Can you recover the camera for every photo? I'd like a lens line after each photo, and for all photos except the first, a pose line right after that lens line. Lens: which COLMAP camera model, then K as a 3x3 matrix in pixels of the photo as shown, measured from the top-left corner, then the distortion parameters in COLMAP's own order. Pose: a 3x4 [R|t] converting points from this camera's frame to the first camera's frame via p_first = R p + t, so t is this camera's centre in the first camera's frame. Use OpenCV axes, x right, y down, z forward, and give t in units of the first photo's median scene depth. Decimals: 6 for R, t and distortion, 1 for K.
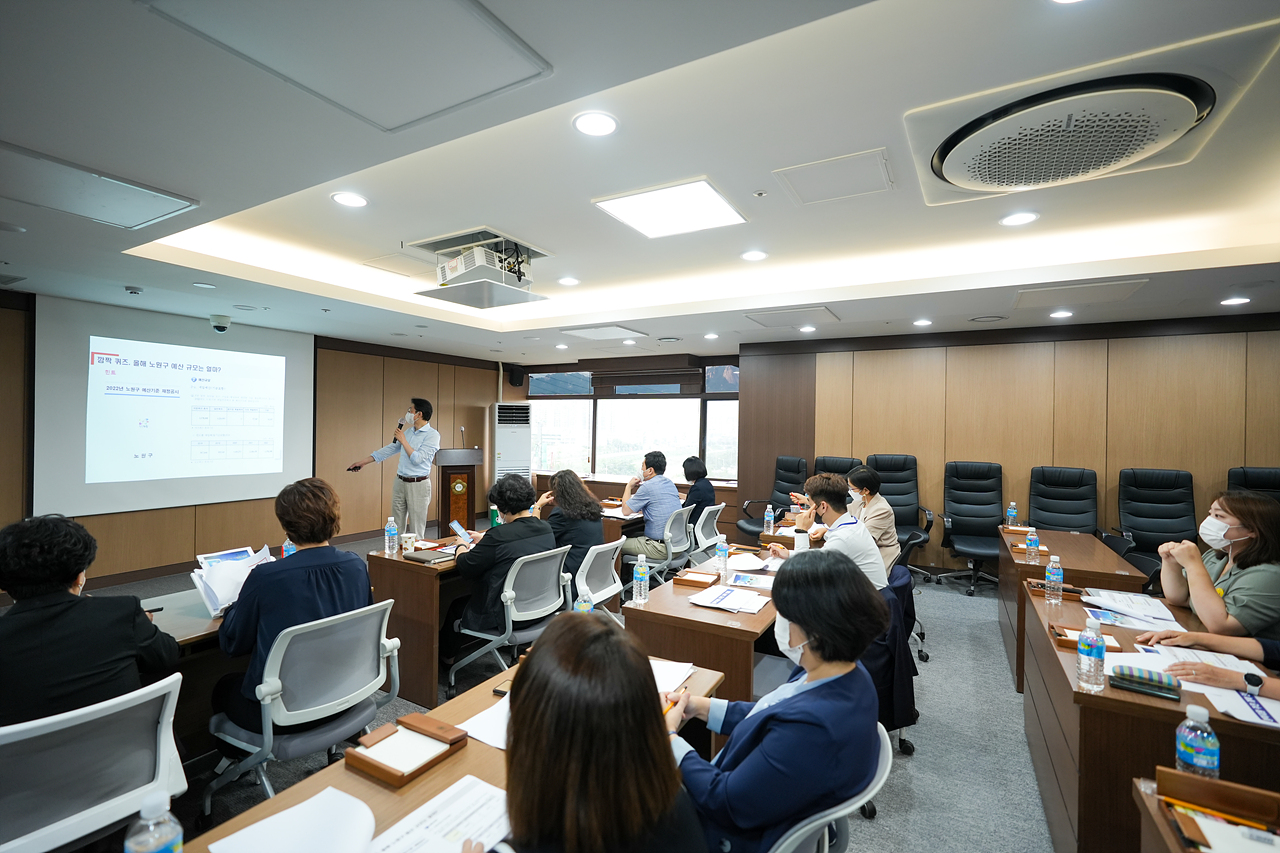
lens RADIAL K [[573.0, 0, 640.0], [0, 573.0, 426.5], [0, 0, 1]] dist [0.019465, 0.000048]
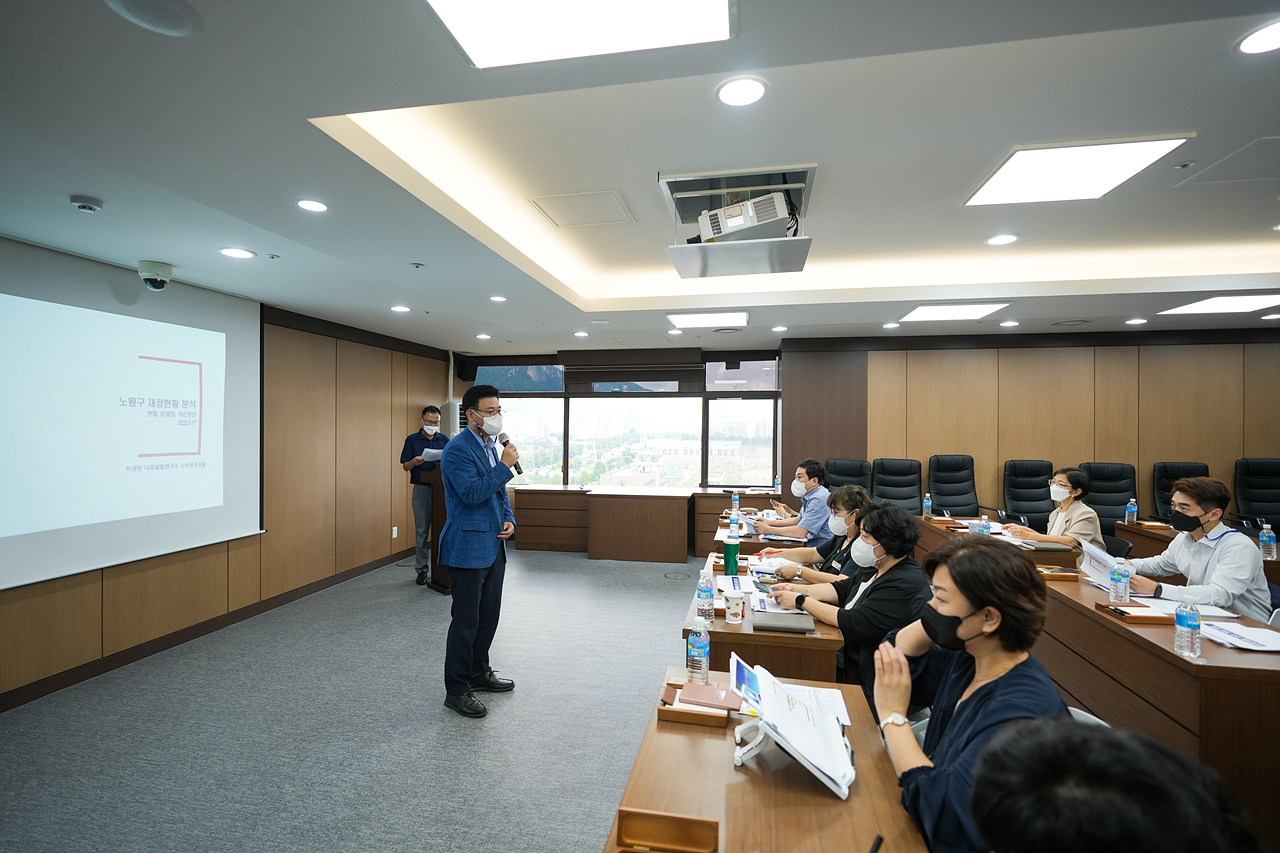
lens RADIAL K [[590.1, 0, 640.0], [0, 590.1, 426.5], [0, 0, 1]] dist [-0.001491, -0.000075]
pose [[0.945397, -0.009400, 0.325786, -0.294270], [0.009548, 0.999954, 0.001145, -0.005014], [-0.325782, 0.002028, 0.945443, 0.142808]]
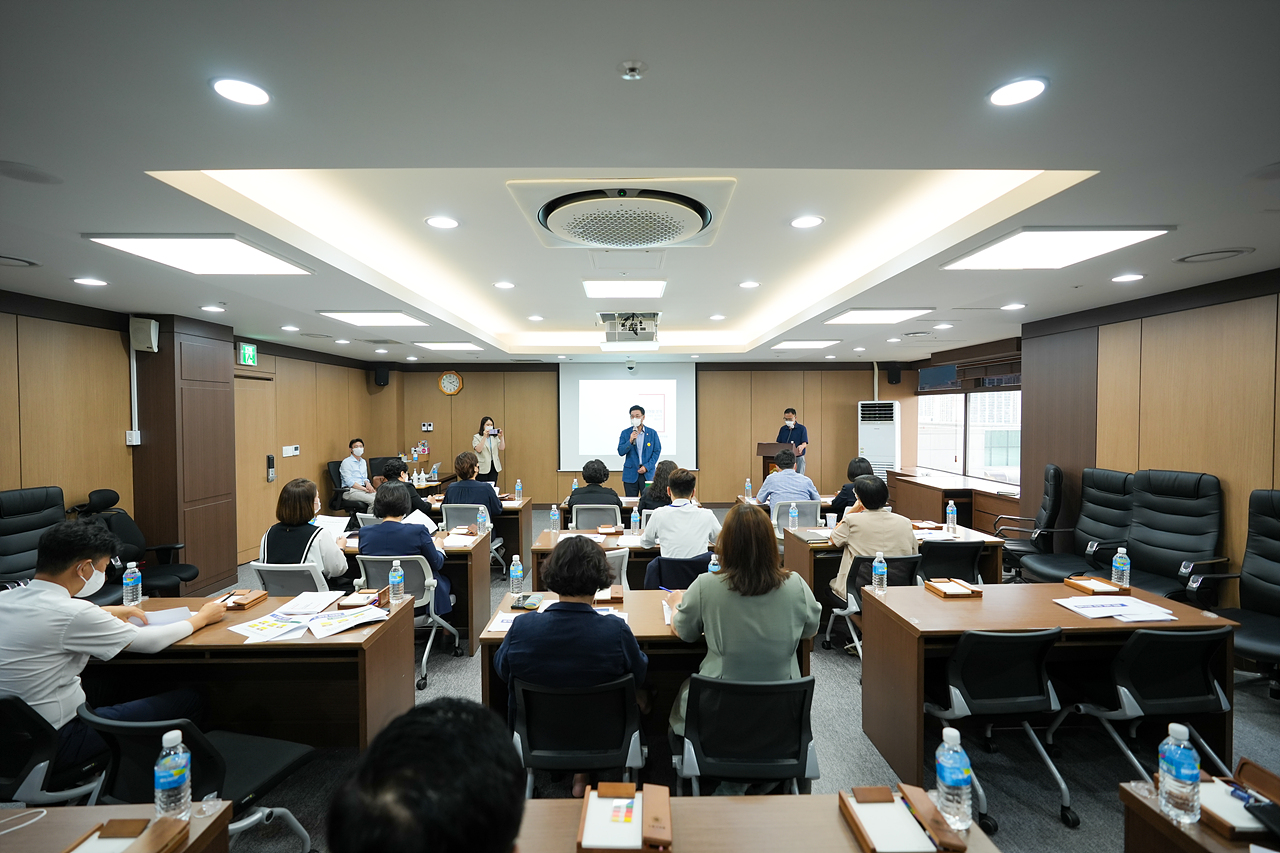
lens RADIAL K [[573.0, 0, 640.0], [0, 573.0, 426.5], [0, 0, 1]] dist [0.019465, 0.000048]
pose [[0.512230, 0.008936, -0.858802, 0.499020], [0.007367, 0.999863, 0.014798, -0.013706], [0.858817, -0.013907, 0.512094, 0.095695]]
